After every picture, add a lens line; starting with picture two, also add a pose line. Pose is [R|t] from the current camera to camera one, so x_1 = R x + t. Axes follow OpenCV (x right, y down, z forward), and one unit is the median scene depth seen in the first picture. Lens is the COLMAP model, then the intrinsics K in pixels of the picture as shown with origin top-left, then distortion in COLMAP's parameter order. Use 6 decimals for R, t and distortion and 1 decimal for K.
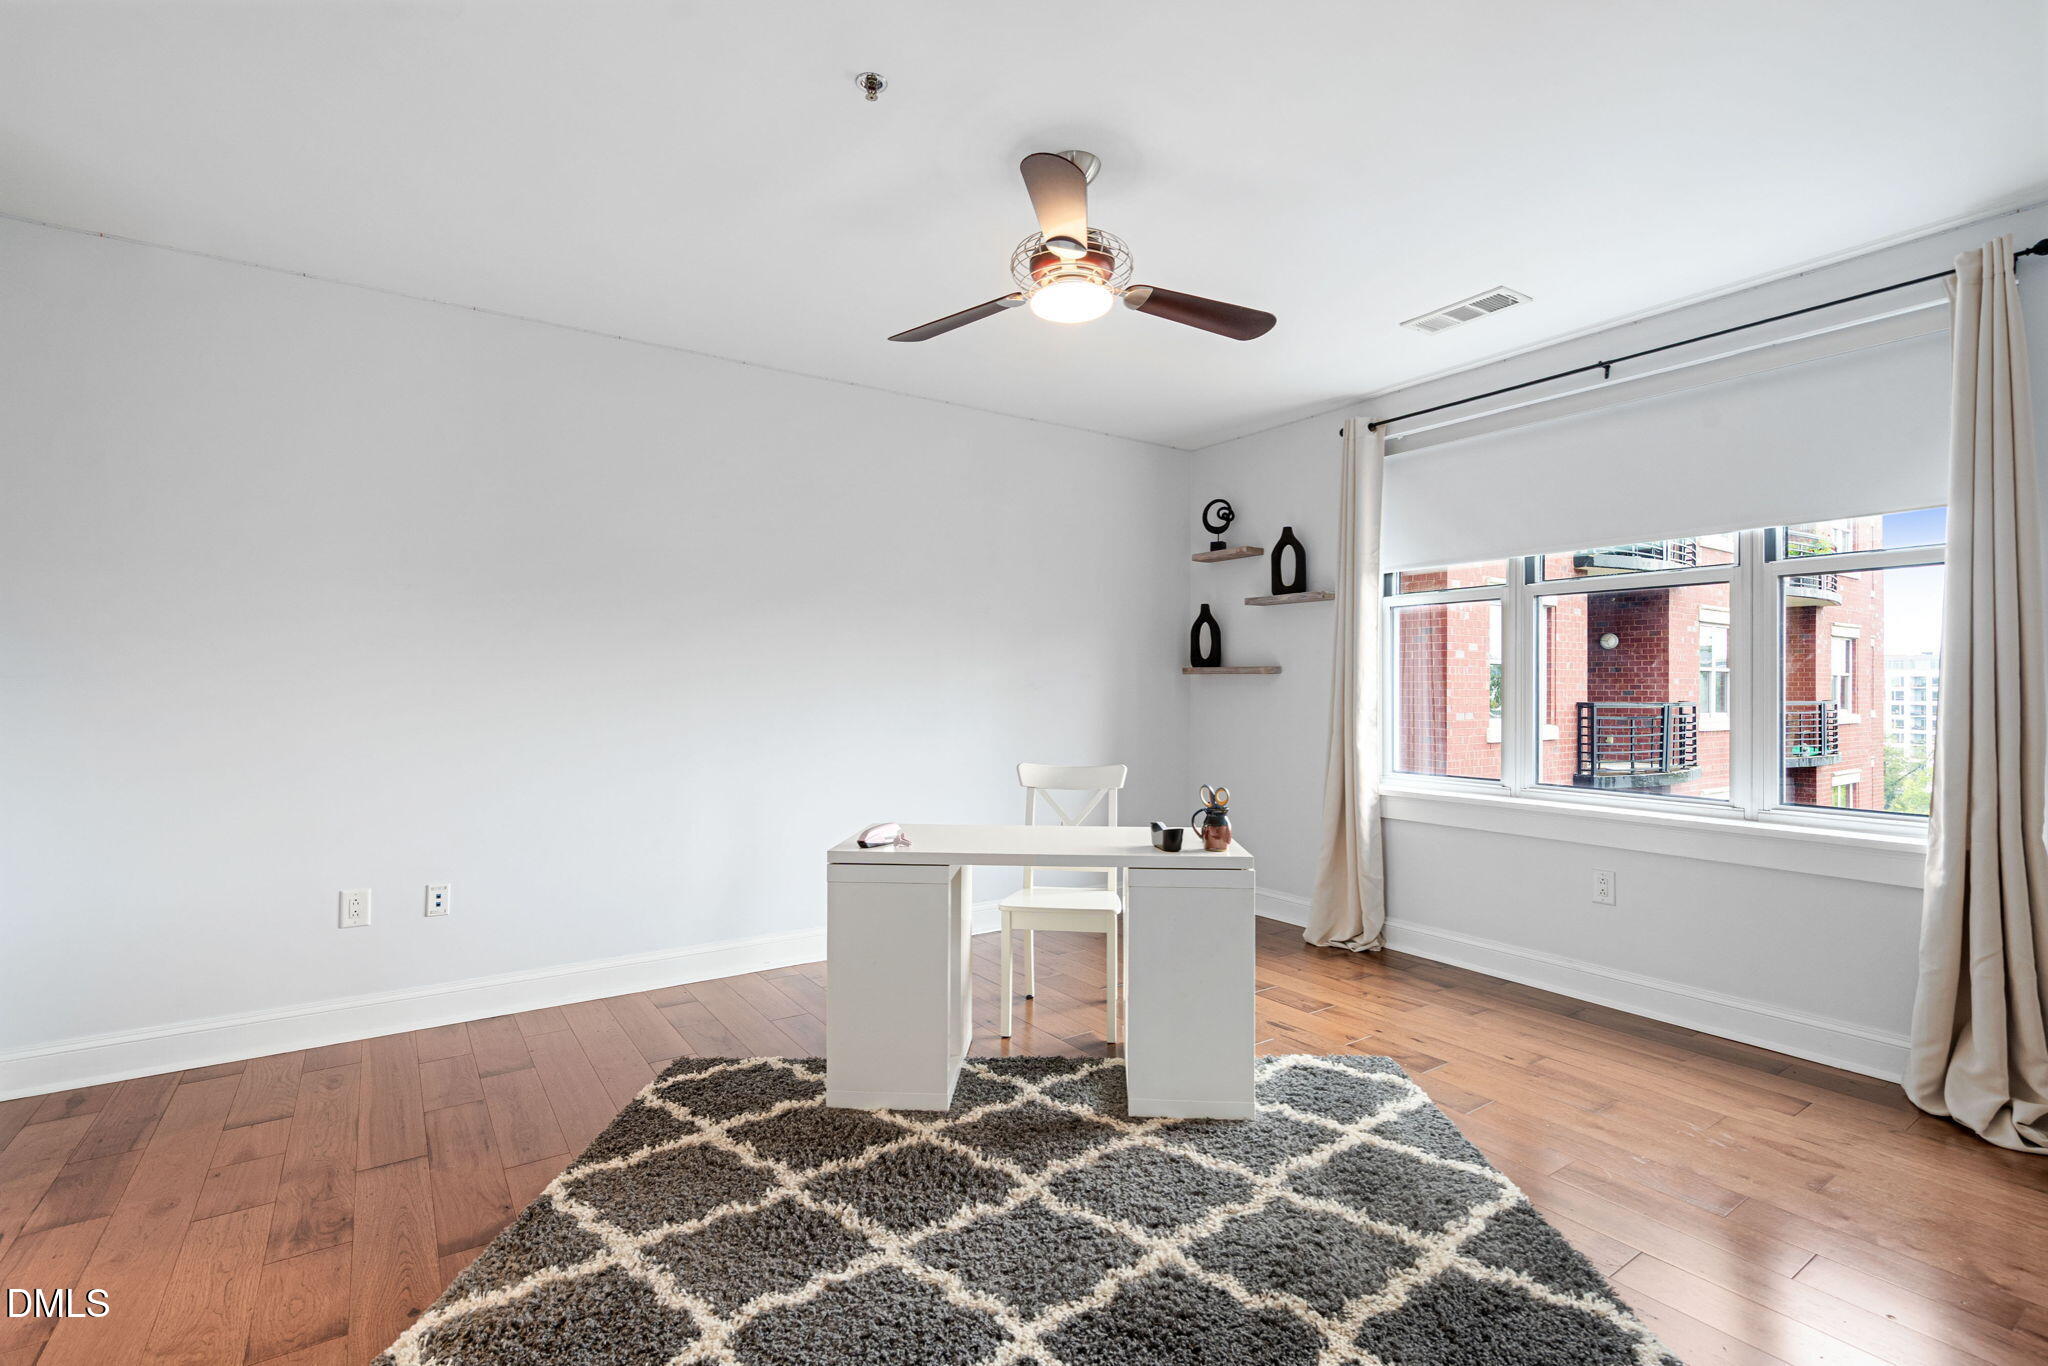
lens RADIAL K [[935.8, 0, 1025.5], [0, 935.8, 690.8], [0, 0, 1]] dist [-0.006413, 0.000373]
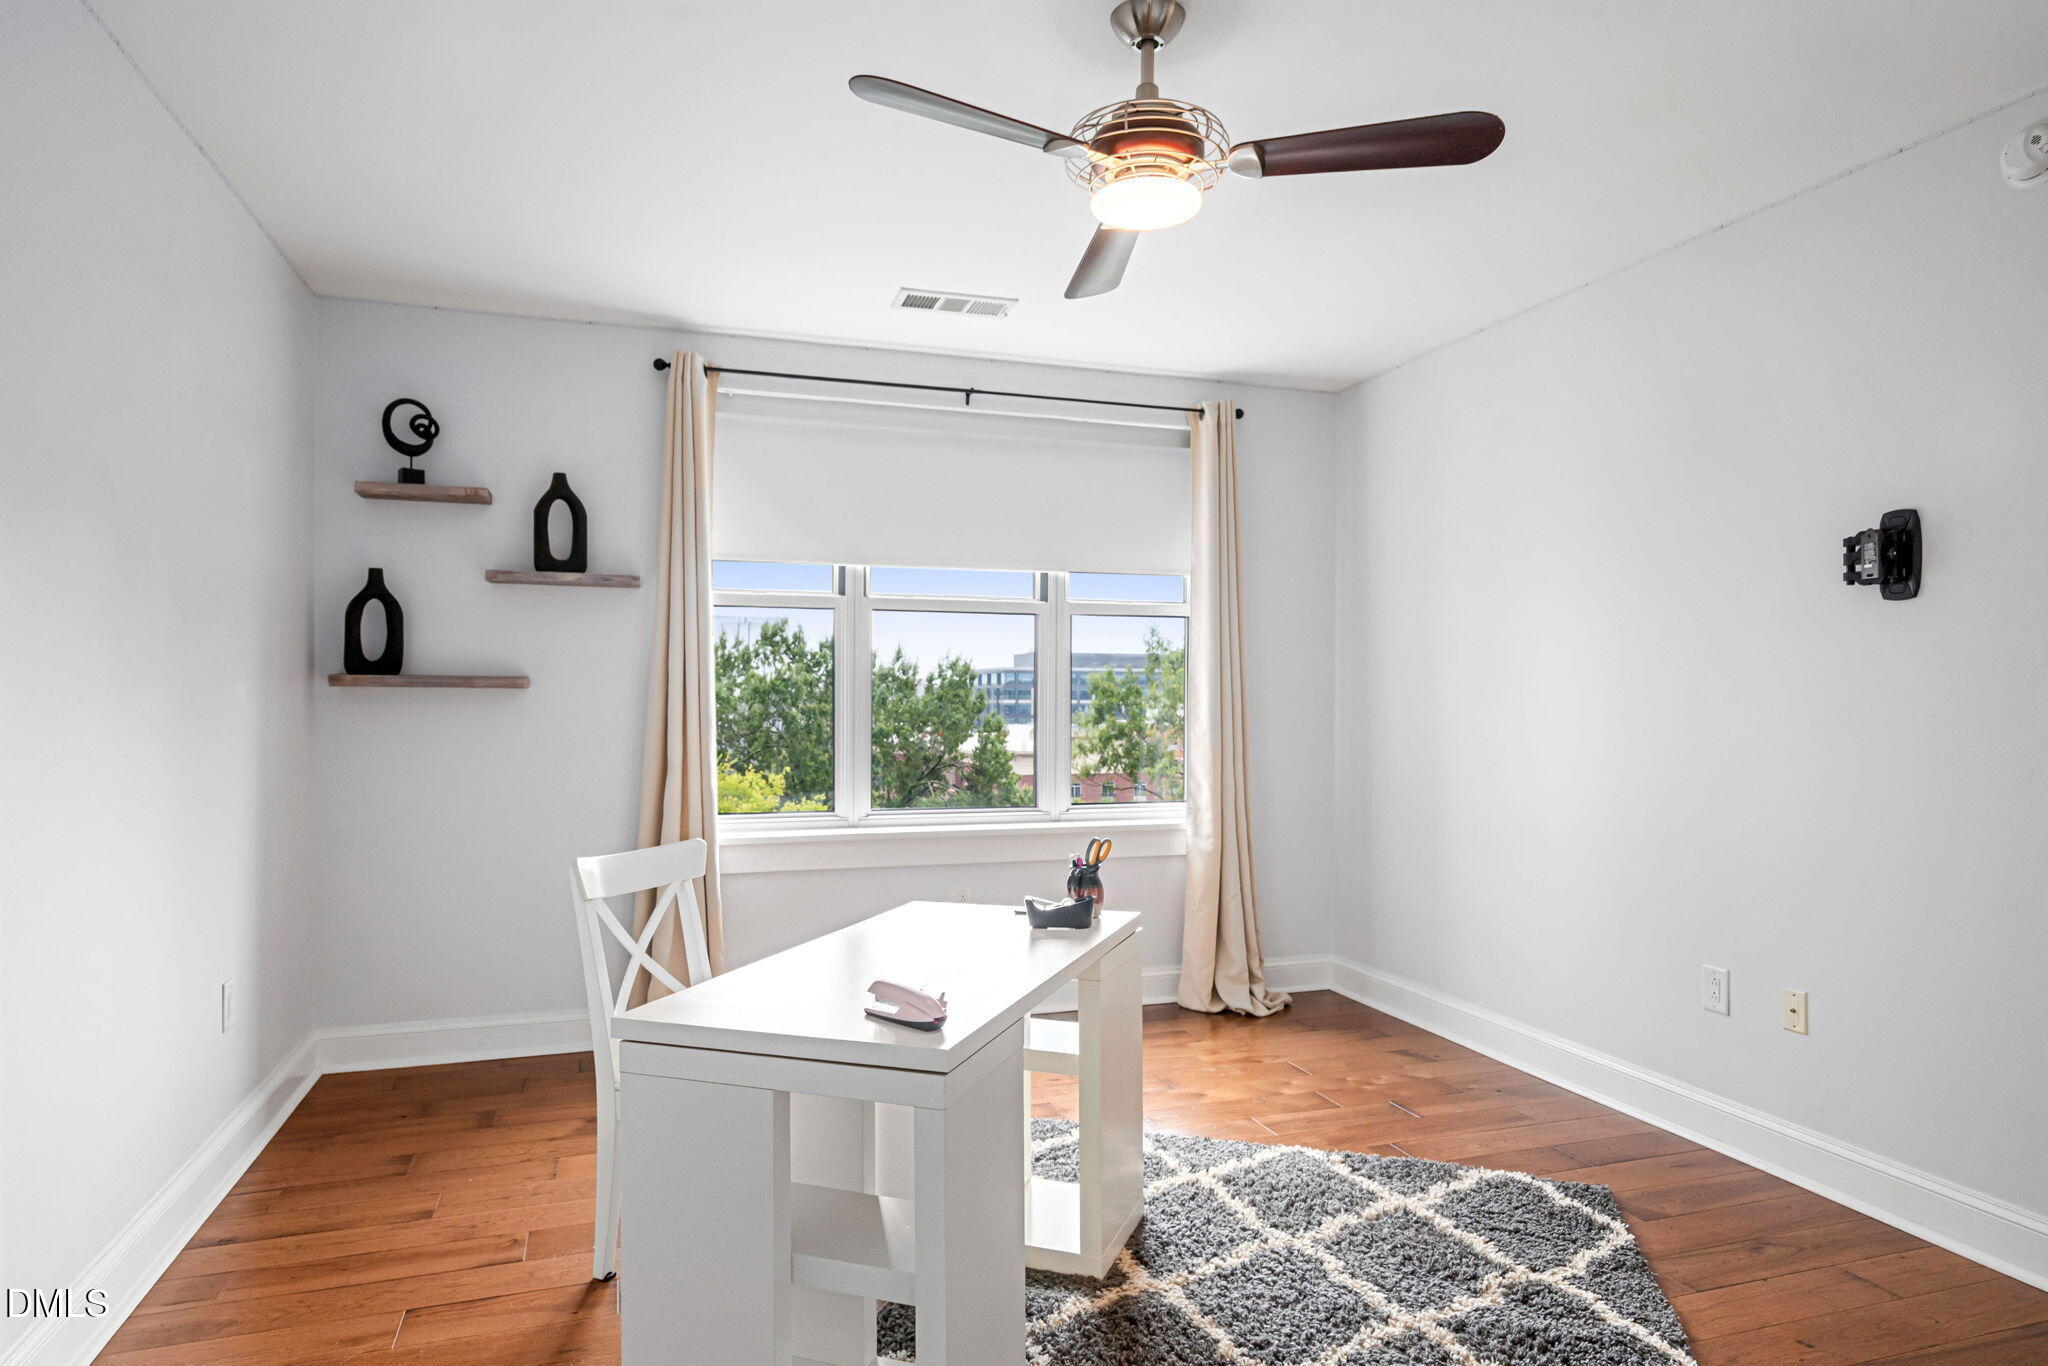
lens RADIAL K [[935.8, 0, 1025.5], [0, 935.8, 690.8], [0, 0, 1]] dist [-0.006413, 0.000373]
pose [[0.337317, -0.013300, 0.941297, -0.231264], [-0.004101, 0.999870, 0.015597, -0.026698], [-0.941382, -0.009121, 0.337219, 0.419228]]
